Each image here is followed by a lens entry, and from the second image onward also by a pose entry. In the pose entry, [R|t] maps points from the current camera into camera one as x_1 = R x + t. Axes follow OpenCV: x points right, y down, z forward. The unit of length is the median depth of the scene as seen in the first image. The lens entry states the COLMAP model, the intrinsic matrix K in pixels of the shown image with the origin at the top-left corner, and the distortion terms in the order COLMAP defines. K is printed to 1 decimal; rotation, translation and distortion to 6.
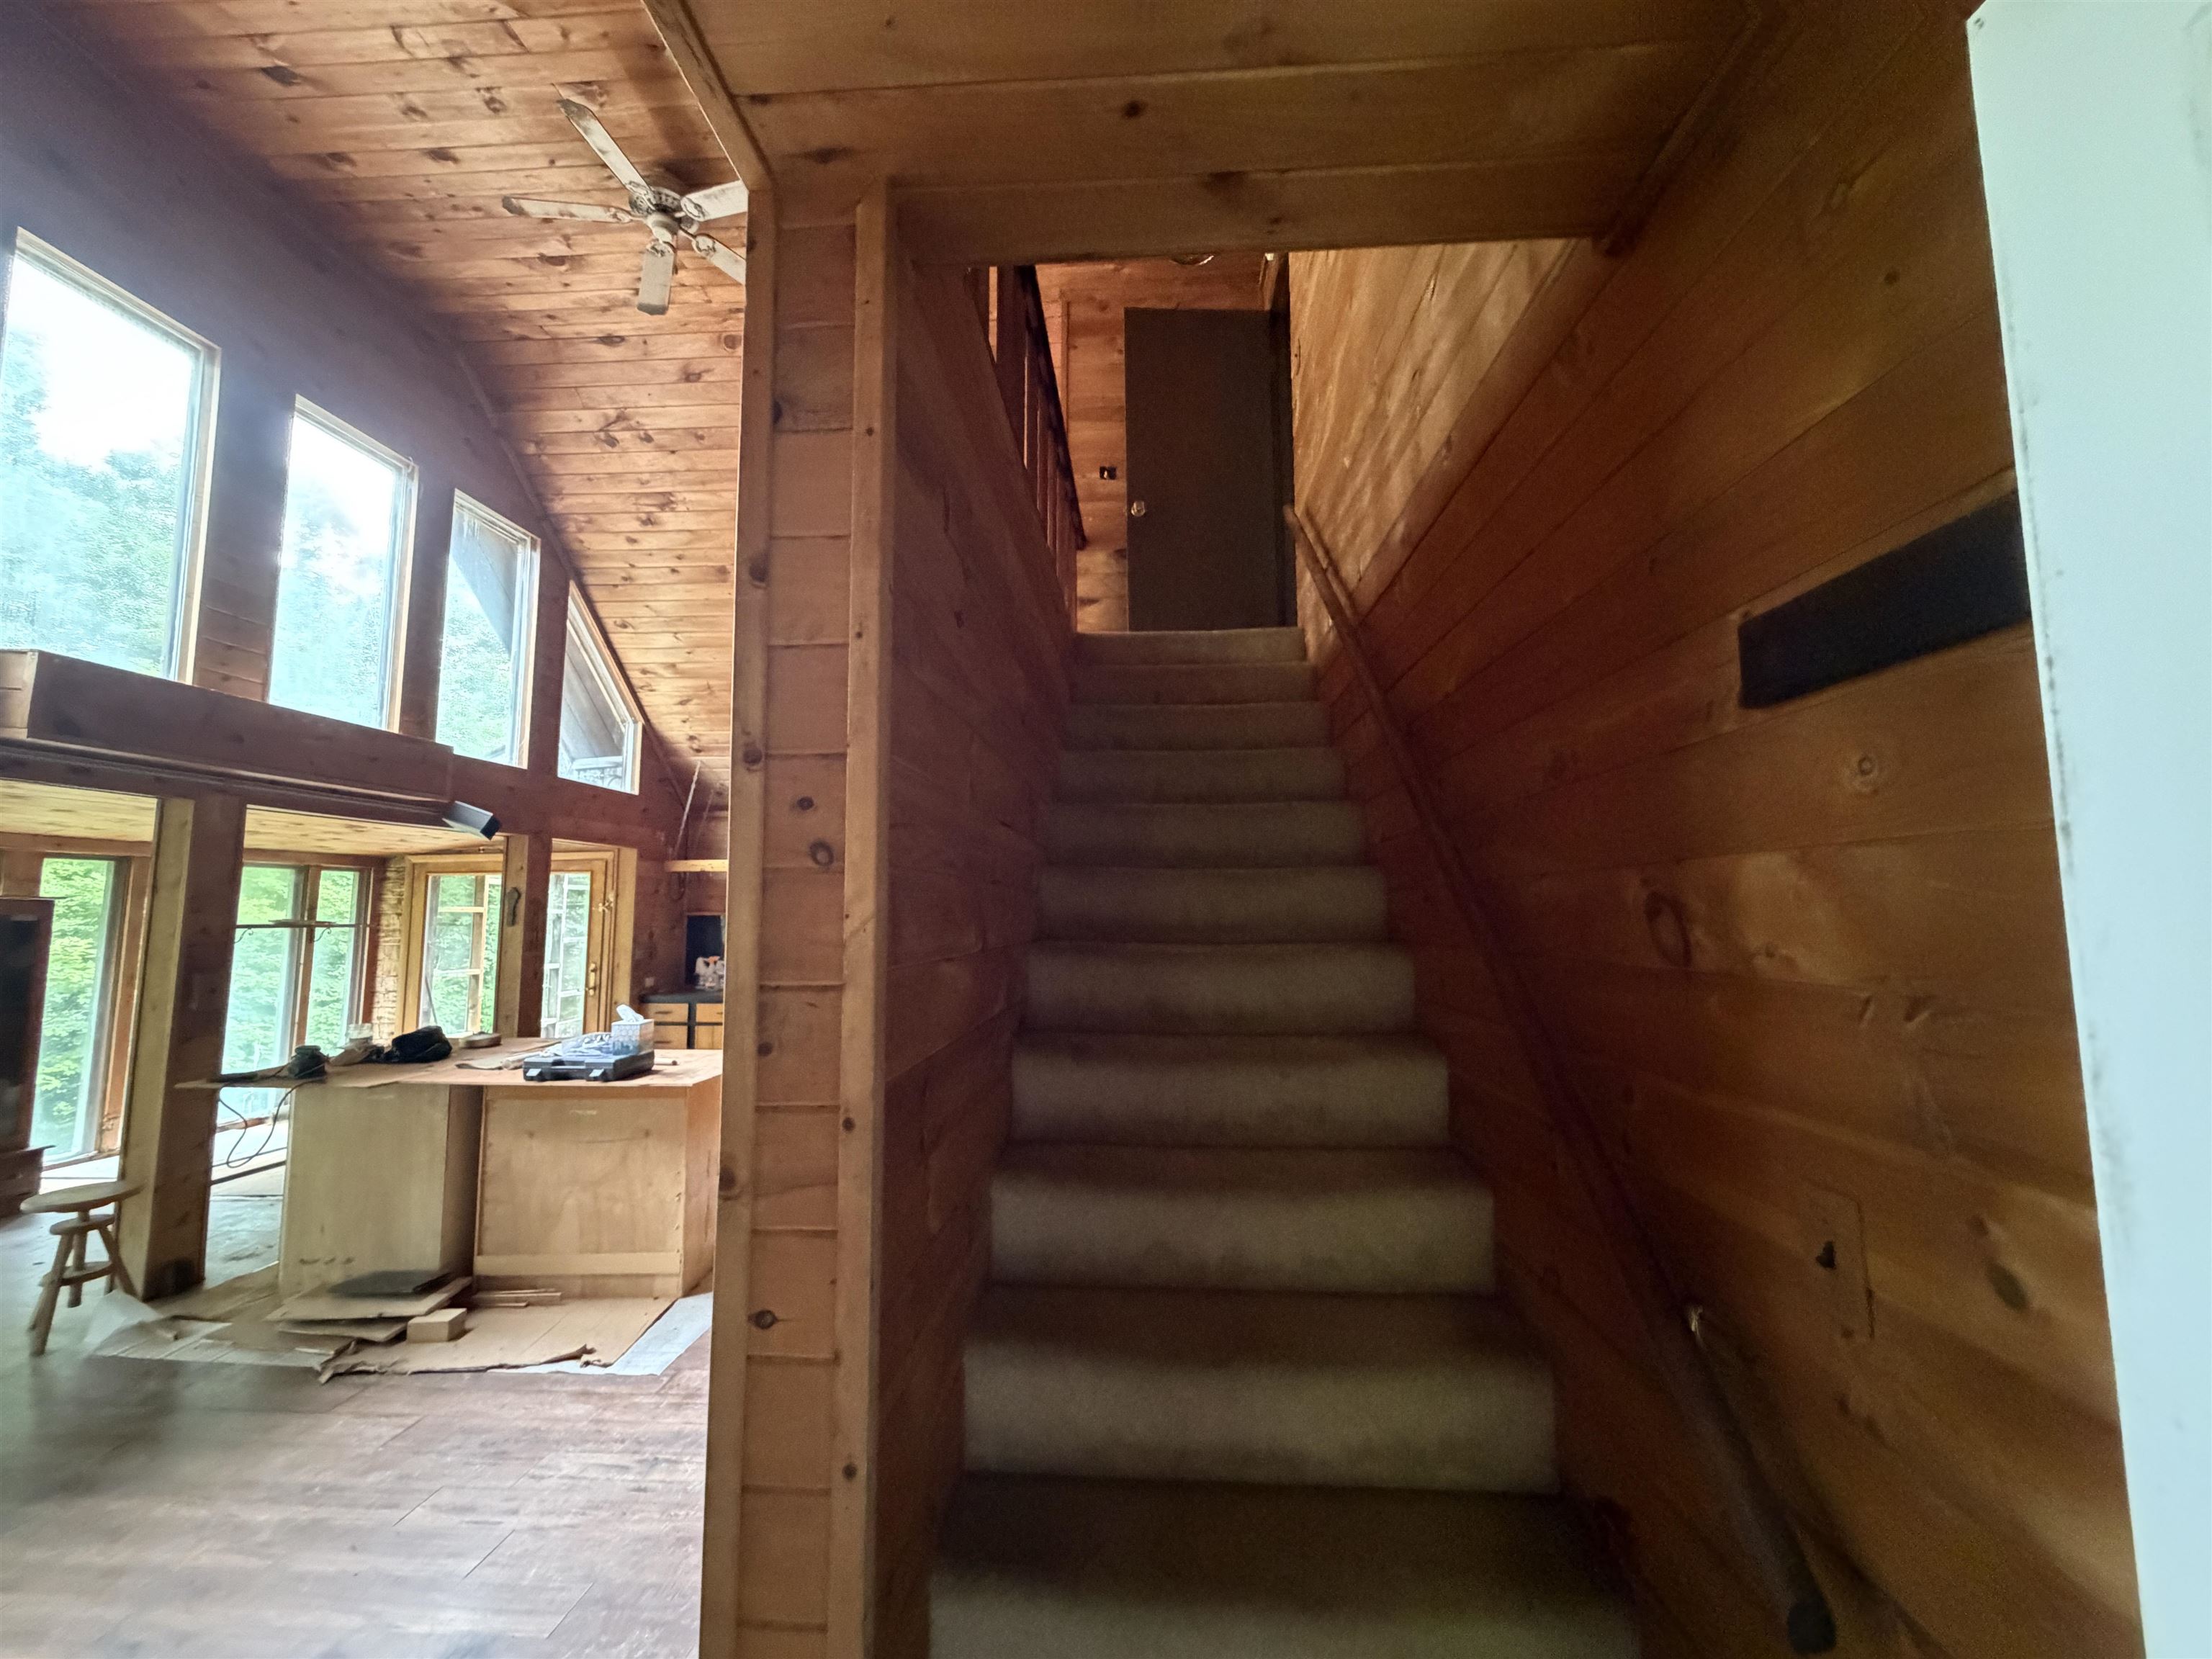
lens RADIAL K [[878.9, 0, 1113.0], [0, 878.9, 827.0], [0, 0, 1]] dist [0.004314, 0.000278]
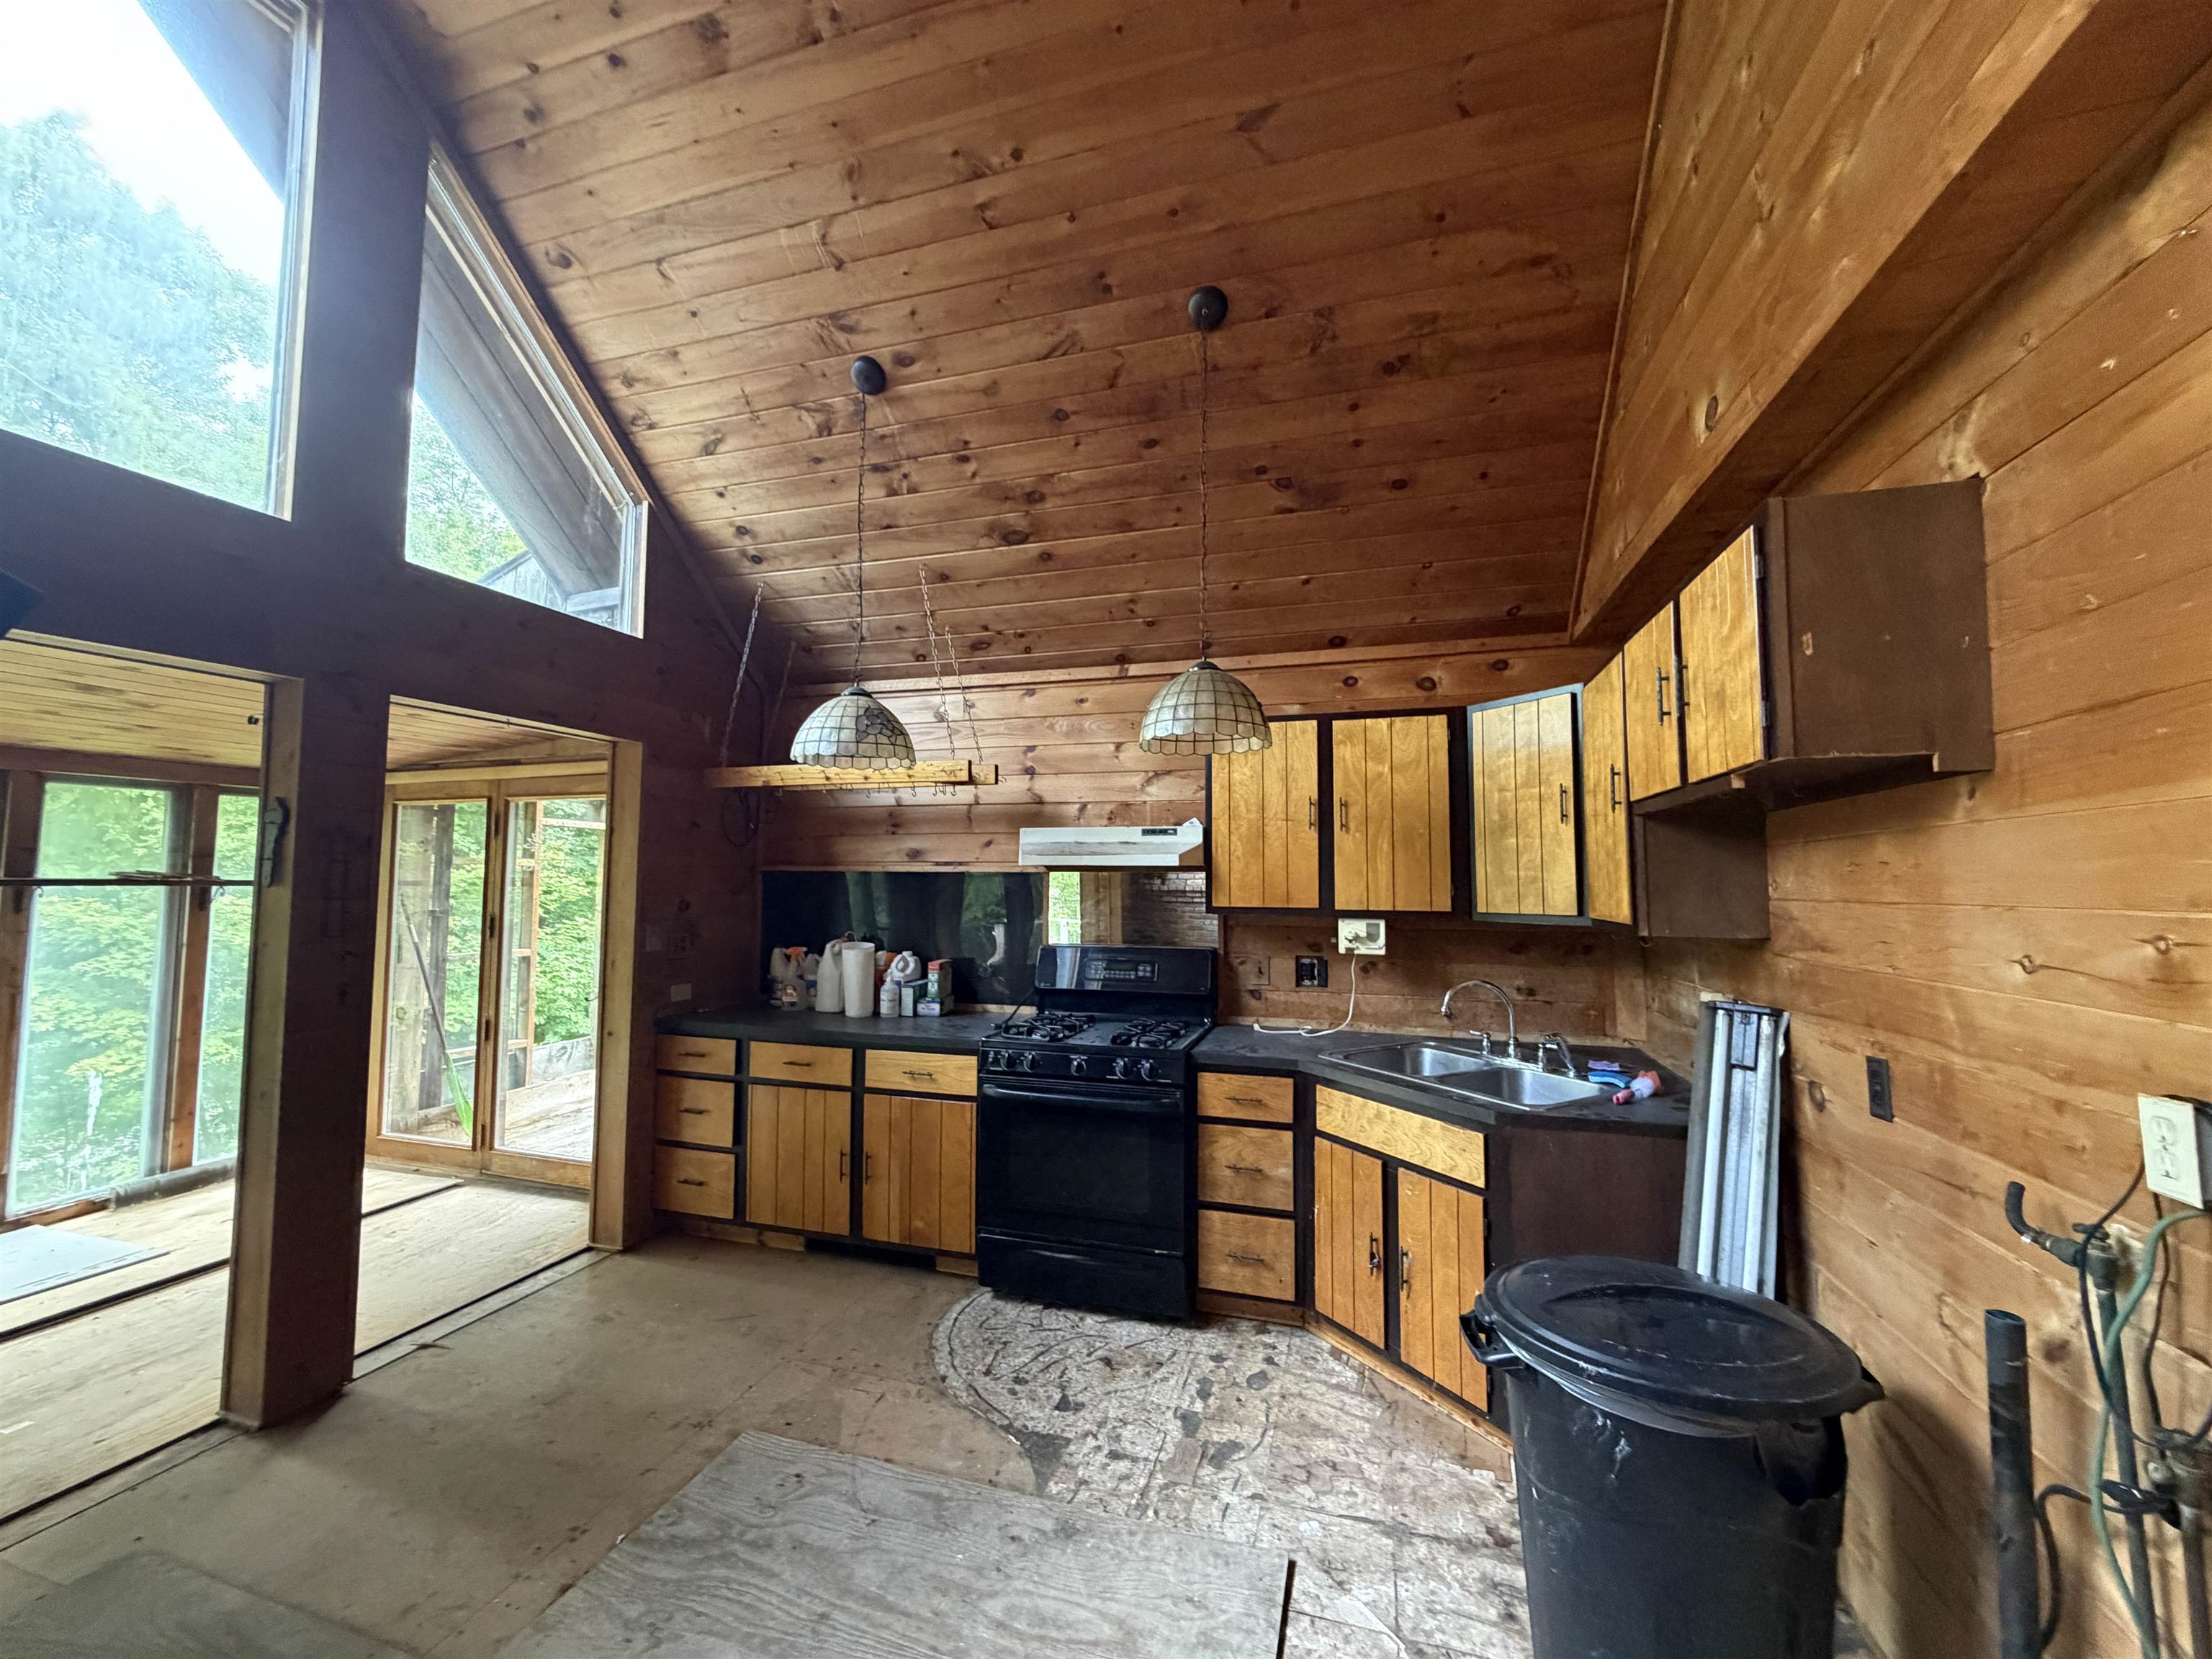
lens RADIAL K [[878.9, 0, 1098.5], [0, 878.9, 830.4], [0, 0, 1]] dist [0.004314, 0.000278]
pose [[0.968092, -0.009231, -0.250424, -0.152954], [0.020471, 0.998894, 0.042317, 0.062669], [0.249756, -0.046093, 0.967211, 0.570218]]
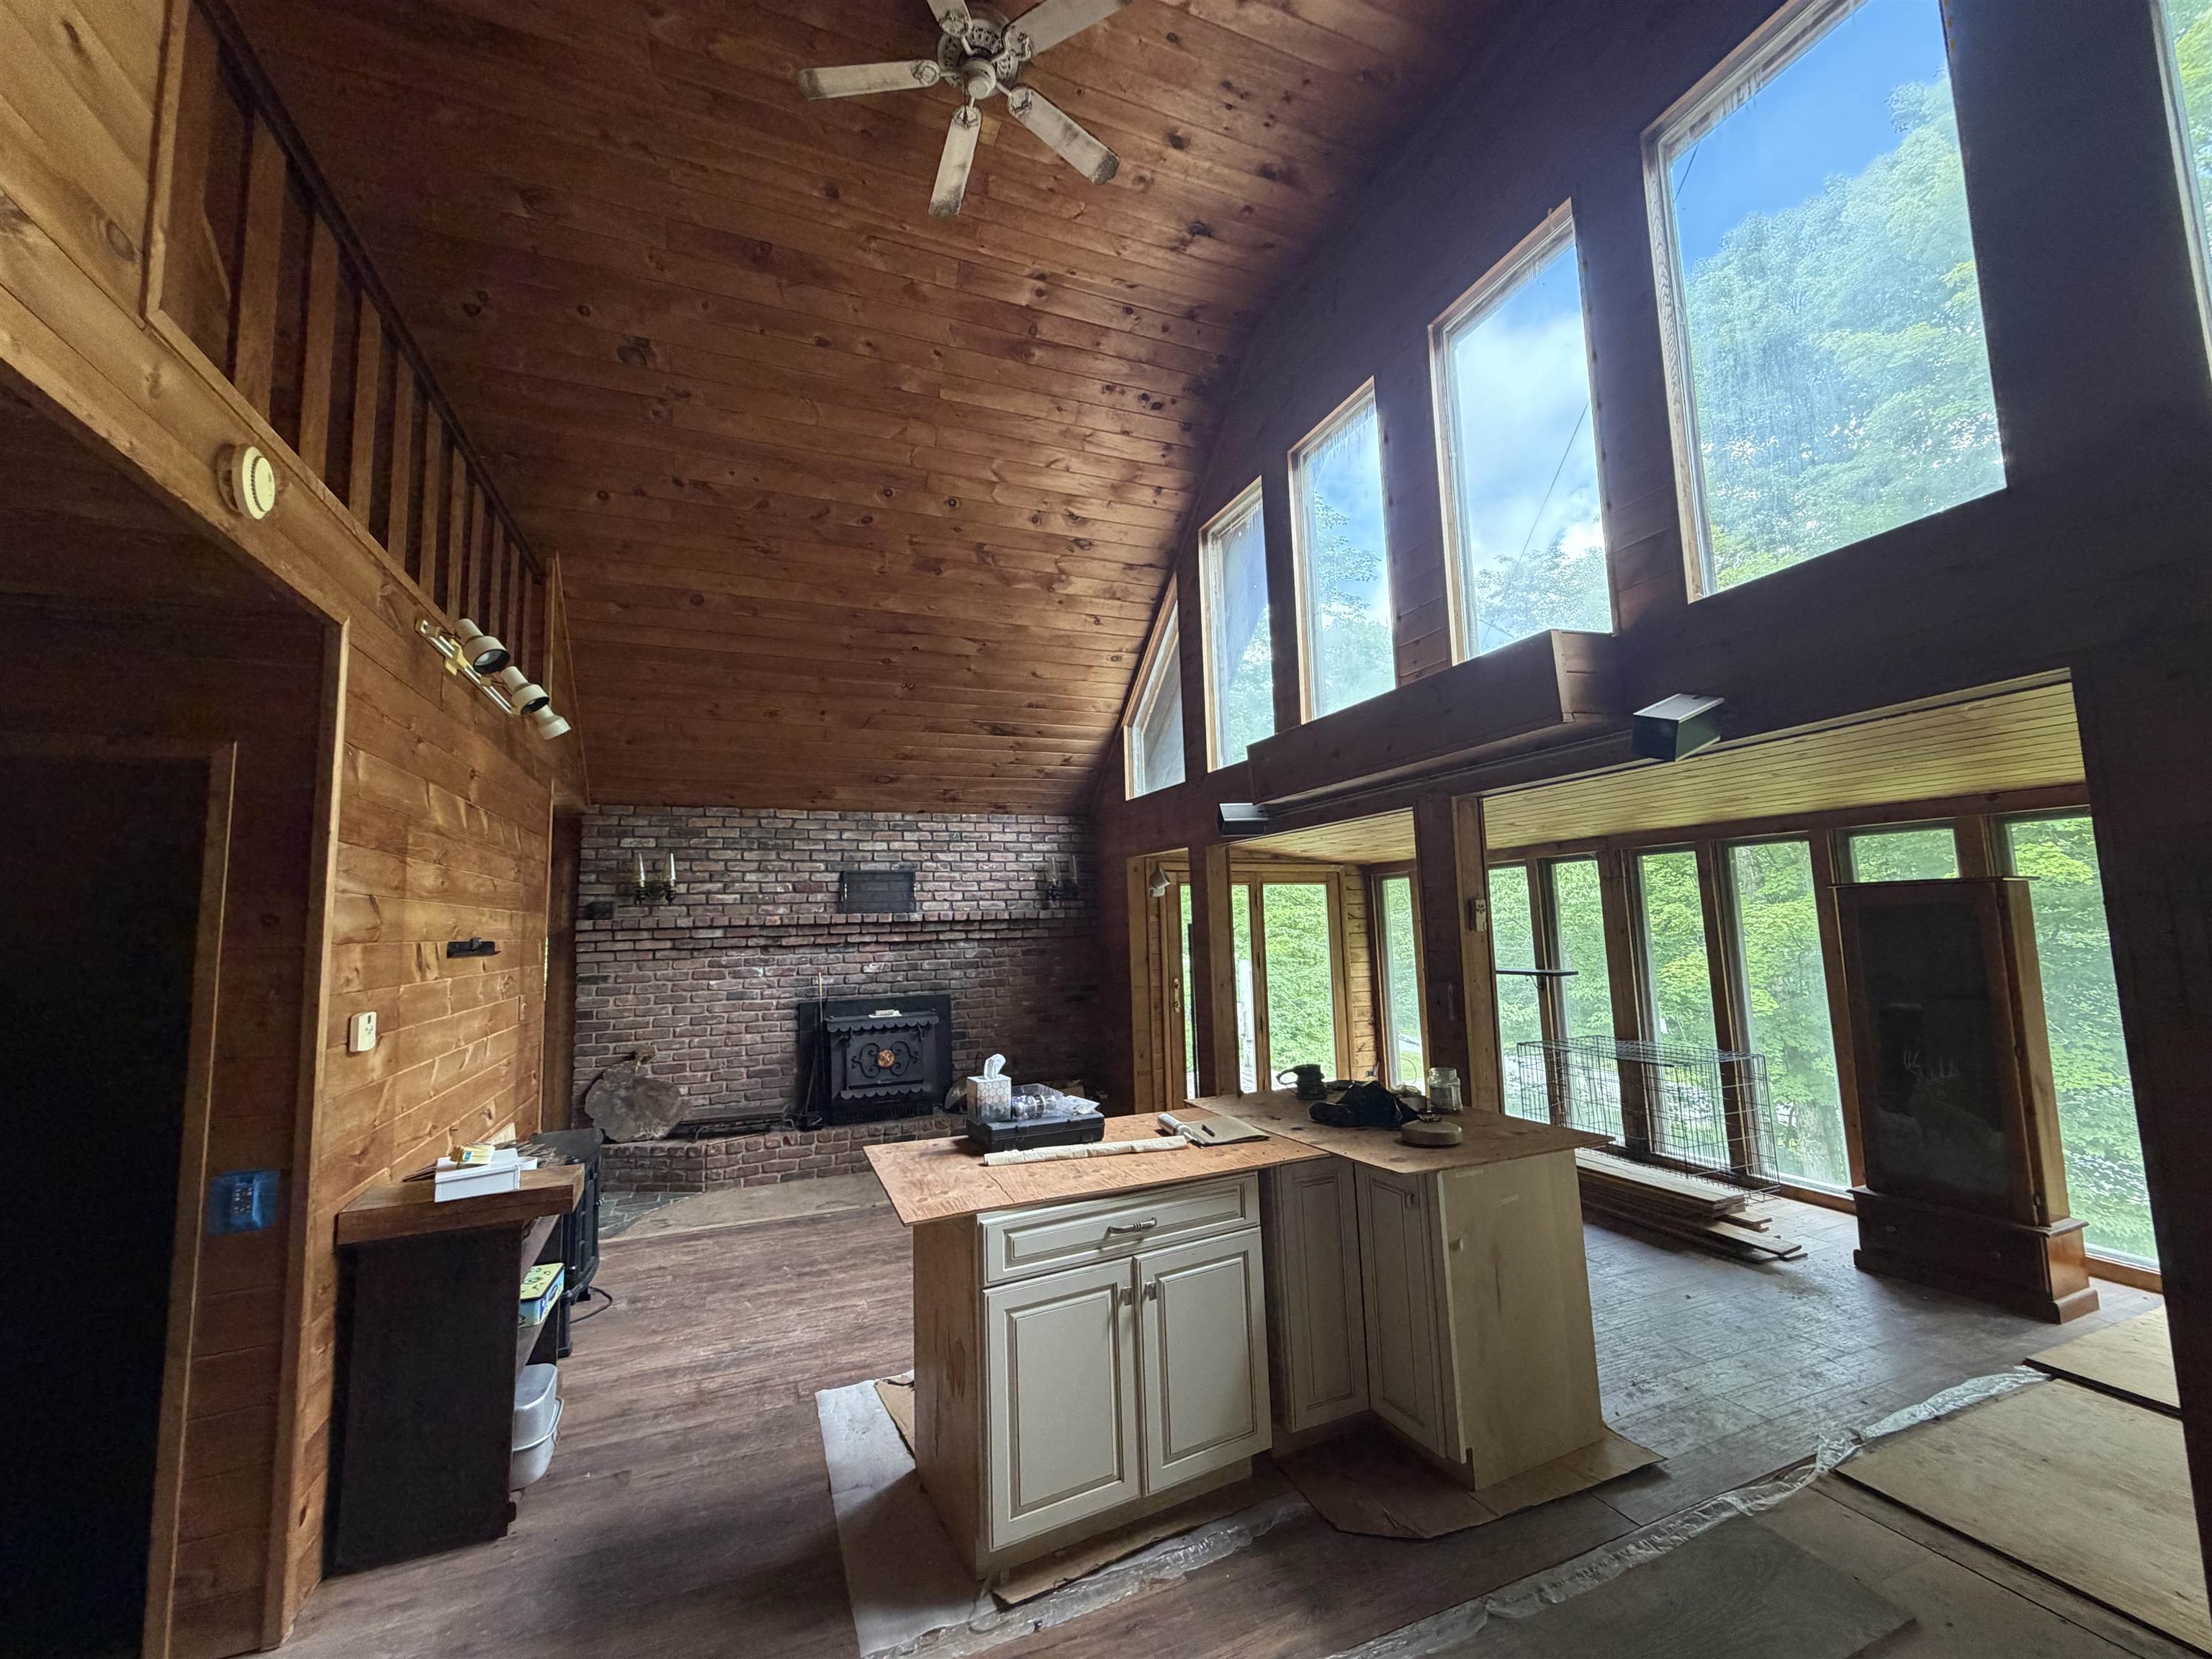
lens RADIAL K [[878.9, 0, 1112.7], [0, 878.9, 832.2], [0, 0, 1]] dist [0.004314, 0.000278]
pose [[-0.907084, -0.009283, -0.420846, -0.258579], [0.080462, 0.977500, -0.194987, 0.133920], [0.413187, -0.210732, -0.885928, 1.472457]]
